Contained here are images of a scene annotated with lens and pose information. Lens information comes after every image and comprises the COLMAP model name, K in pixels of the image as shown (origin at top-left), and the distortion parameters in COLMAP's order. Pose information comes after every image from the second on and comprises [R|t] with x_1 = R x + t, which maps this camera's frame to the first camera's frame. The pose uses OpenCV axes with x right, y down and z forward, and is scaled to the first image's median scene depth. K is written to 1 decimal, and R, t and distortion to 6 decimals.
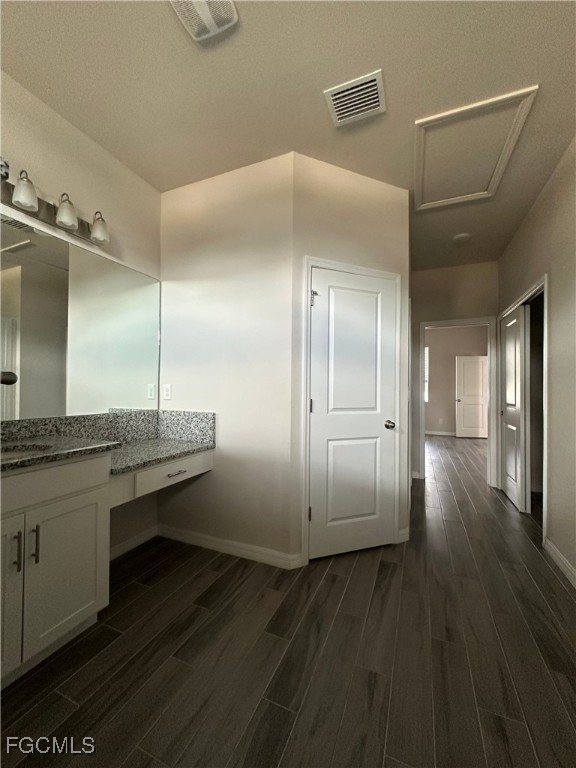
lens RADIAL K [[307.3, 0, 288.0], [0, 307.3, 384.0], [0, 0, 1]] dist [-0.003636, 0.001125]
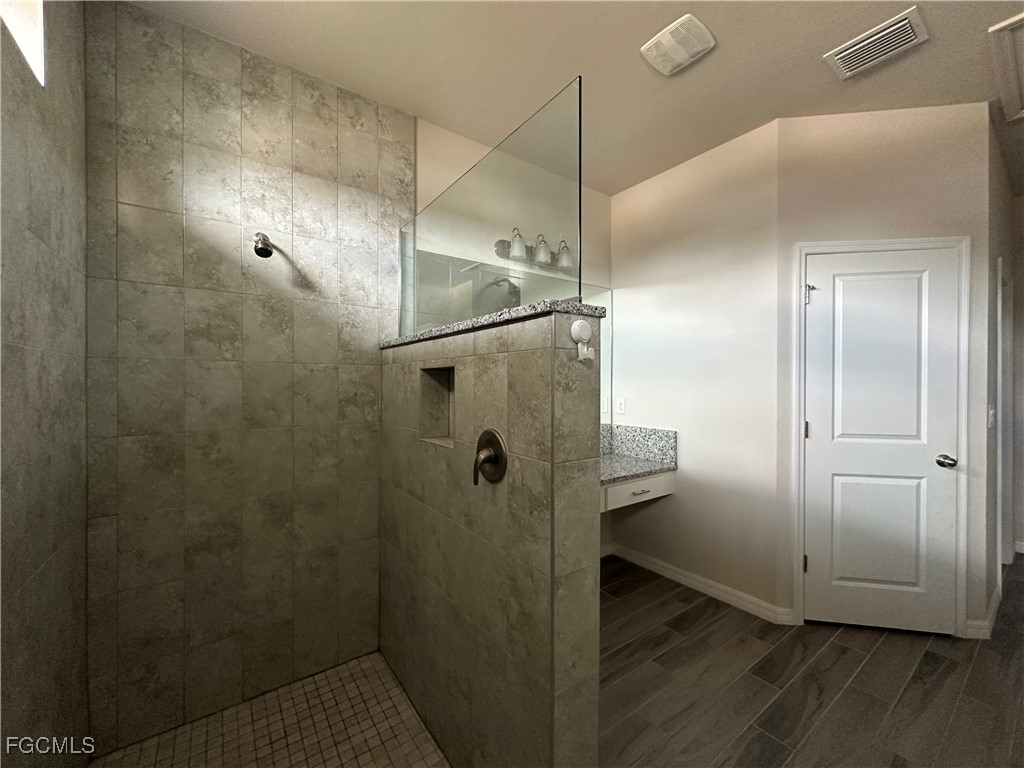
lens RADIAL K [[409.7, 0, 512.0], [0, 409.7, 384.0], [0, 0, 1]] dist [-0.003636, 0.001125]
pose [[0.857660, -0.007434, -0.514163, -0.031912], [0.015118, 0.999828, 0.010762, -0.066438], [0.513994, -0.017003, 0.857625, -0.286393]]
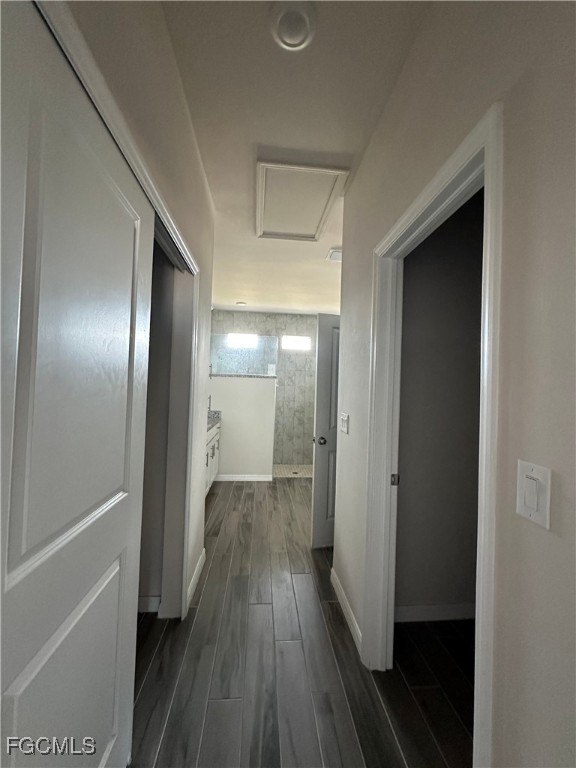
lens RADIAL K [[307.3, 0, 288.0], [0, 307.3, 384.0], [0, 0, 1]] dist [-0.003636, 0.001125]
pose [[-0.880469, -0.046497, -0.471818, 1.030427], [-0.034615, 0.998828, -0.033838, -0.036195], [0.472838, -0.013462, -0.881047, 1.874540]]
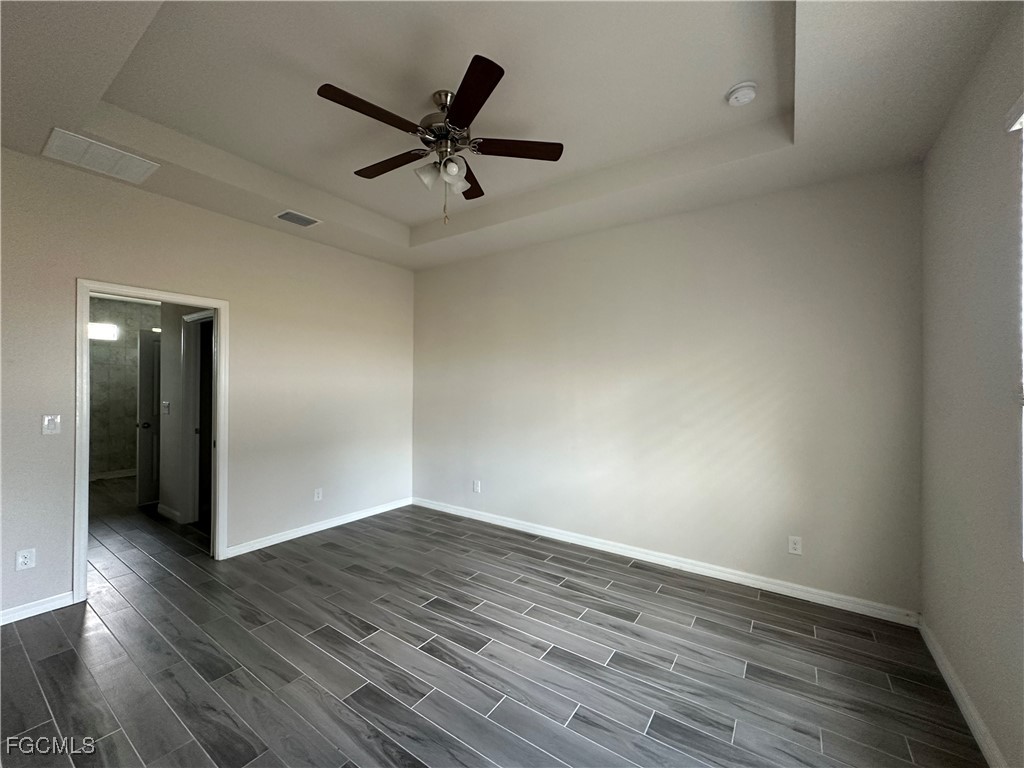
lens RADIAL K [[409.7, 0, 512.0], [0, 409.7, 384.0], [0, 0, 1]] dist [-0.003636, 0.001125]
pose [[-0.200650, -0.014484, -0.979556, 2.014930], [0.003361, 0.999875, -0.015473, -0.037551], [0.979657, -0.006397, -0.200577, 3.139939]]
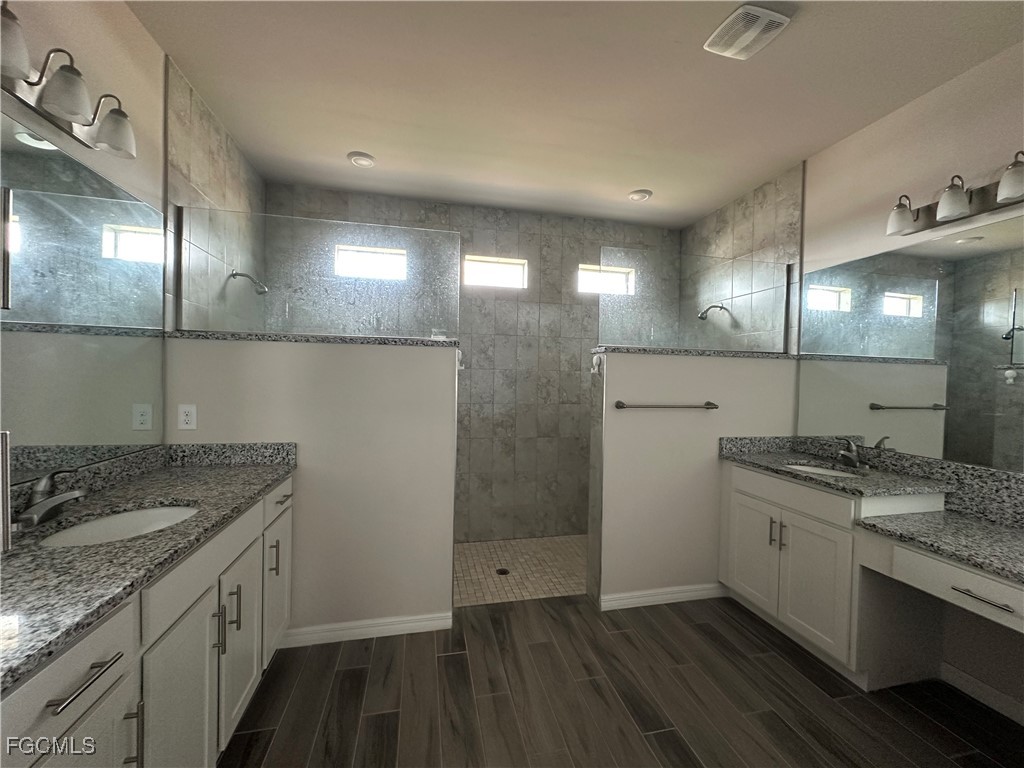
lens RADIAL K [[409.7, 0, 512.0], [0, 409.7, 384.0], [0, 0, 1]] dist [-0.003636, 0.001125]
pose [[-0.811424, -0.014986, -0.584265, 0.610518], [-0.019654, 0.999805, 0.001651, -0.056421], [0.584127, 0.012823, -0.811561, 0.925244]]
